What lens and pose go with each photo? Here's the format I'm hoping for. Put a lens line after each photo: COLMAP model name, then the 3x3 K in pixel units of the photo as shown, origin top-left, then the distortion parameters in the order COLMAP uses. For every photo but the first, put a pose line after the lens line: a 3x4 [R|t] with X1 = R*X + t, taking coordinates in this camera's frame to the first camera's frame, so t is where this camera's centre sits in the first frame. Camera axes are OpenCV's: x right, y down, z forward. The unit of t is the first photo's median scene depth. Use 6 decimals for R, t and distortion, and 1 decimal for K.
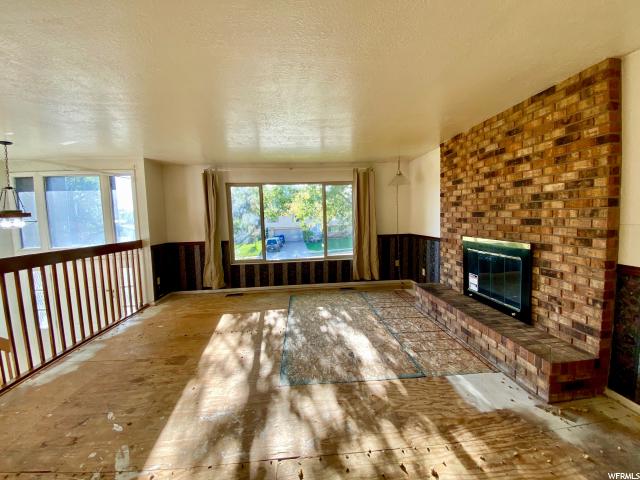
lens RADIAL K [[262.8, 0, 320.0], [0, 262.8, 240.0], [0, 0, 1]] dist [0.025646, -0.020691]
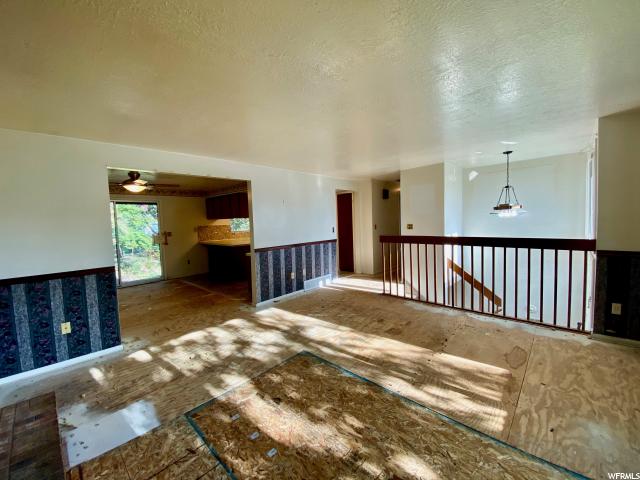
lens RADIAL K [[262.8, 0, 320.0], [0, 262.8, 240.0], [0, 0, 1]] dist [0.025646, -0.020691]
pose [[-0.748761, 0.109306, -0.653766, 0.490892], [0.002075, 0.986691, 0.162592, -0.178286], [0.662837, 0.120386, -0.739022, 1.621031]]
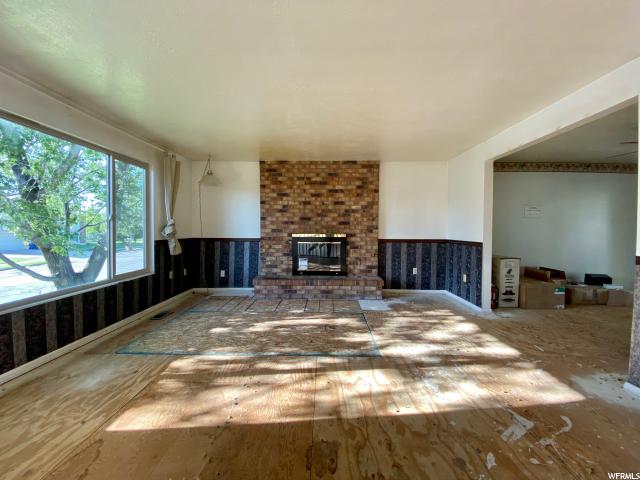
lens RADIAL K [[262.8, 0, 320.0], [0, 262.8, 240.0], [0, 0, 1]] dist [0.025646, -0.020691]
pose [[0.093710, -0.023428, 0.995324, -1.000935], [0.080603, 0.996620, 0.015869, 0.008994], [-0.992331, 0.078739, 0.095281, 0.850259]]
